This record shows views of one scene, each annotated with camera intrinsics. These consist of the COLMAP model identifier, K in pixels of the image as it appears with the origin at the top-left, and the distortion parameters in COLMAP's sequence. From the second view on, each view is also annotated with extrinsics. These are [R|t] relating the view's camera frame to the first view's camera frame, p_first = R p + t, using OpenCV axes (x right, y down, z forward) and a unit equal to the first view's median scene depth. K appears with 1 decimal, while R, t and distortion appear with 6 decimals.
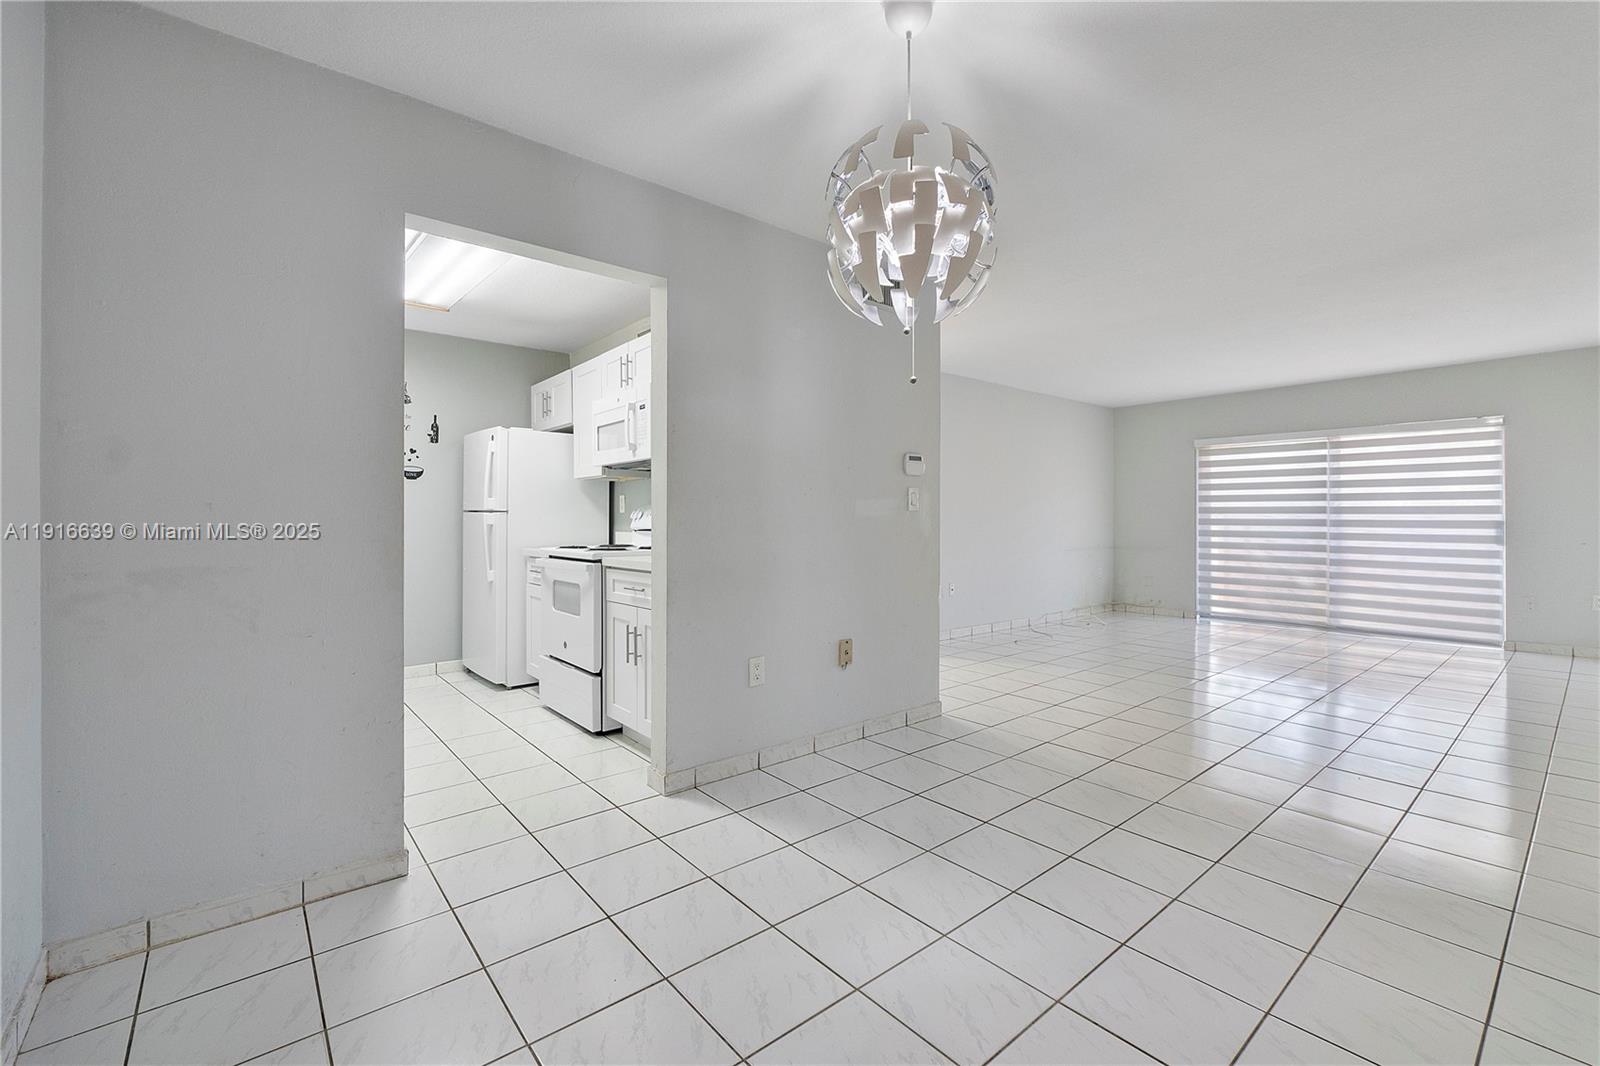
lens RADIAL K [[682.1, 0, 789.7], [0, 682.1, 519.4], [0, 0, 1]] dist [-0.005324, -0.001202]
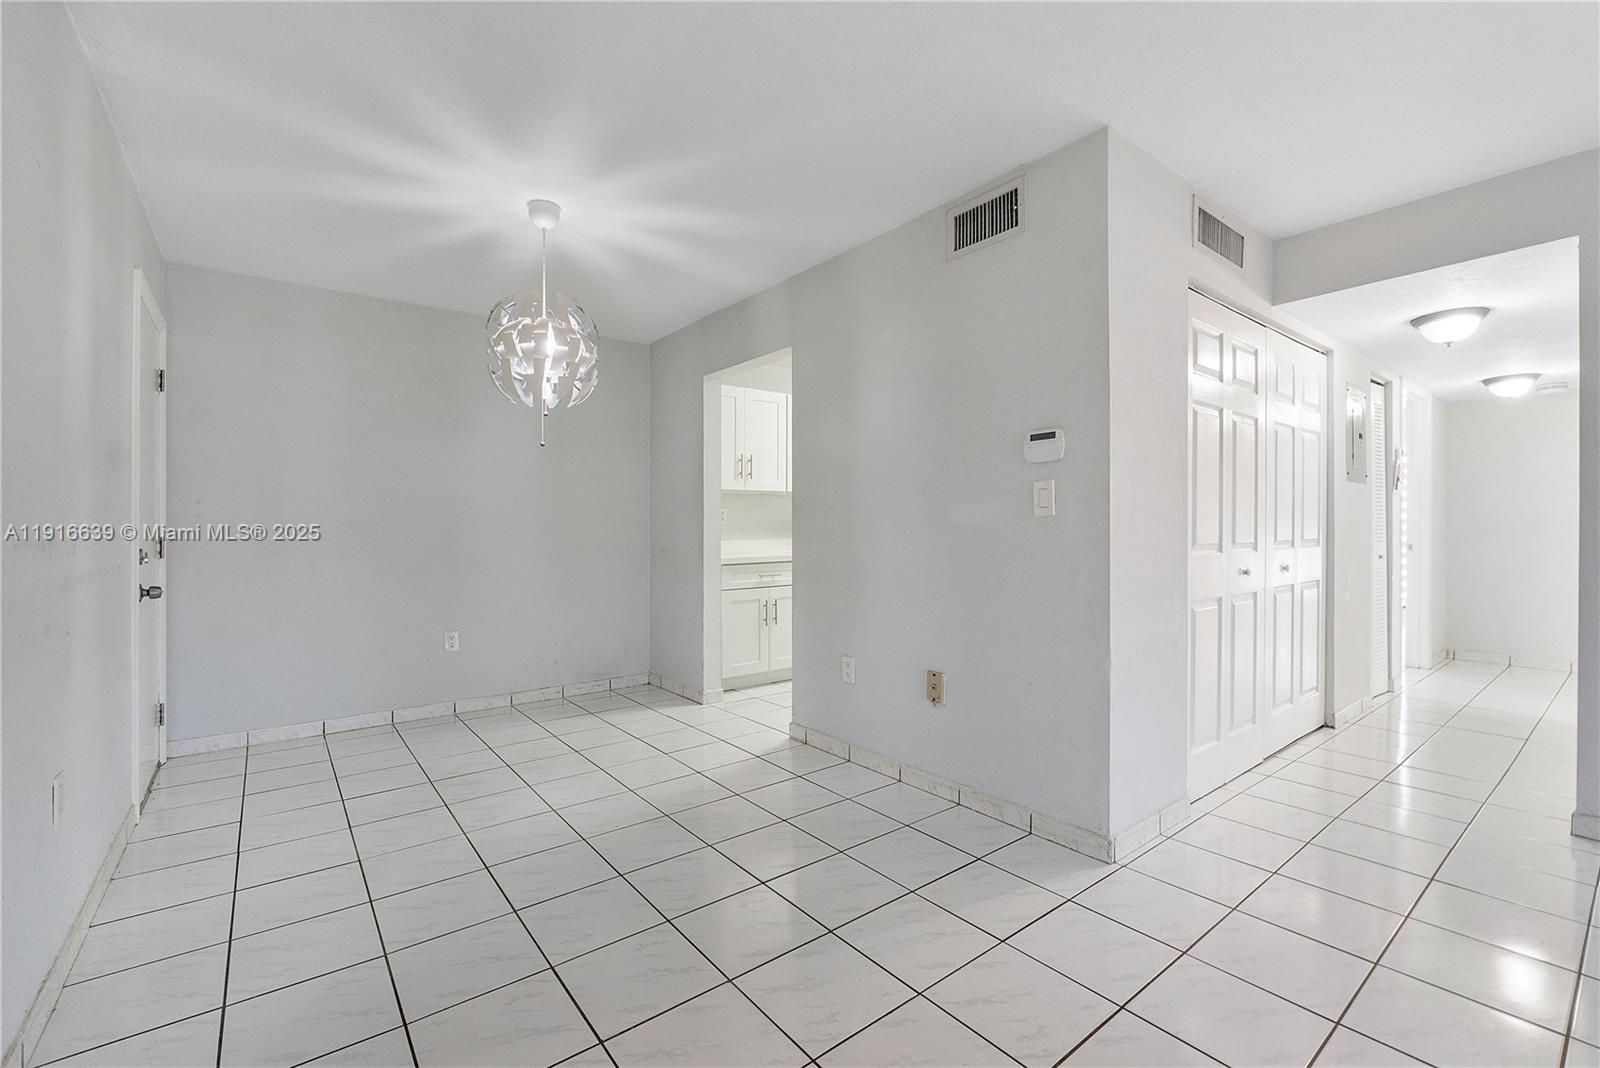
lens RADIAL K [[682.1, 0, 806.8], [0, 682.1, 529.5], [0, 0, 1]] dist [-0.005324, -0.001202]
pose [[-0.019887, -0.001037, -0.999802, 0.932827], [-0.003273, 0.999994, -0.000972, 0.002110], [0.999797, 0.003253, -0.019890, 0.863291]]
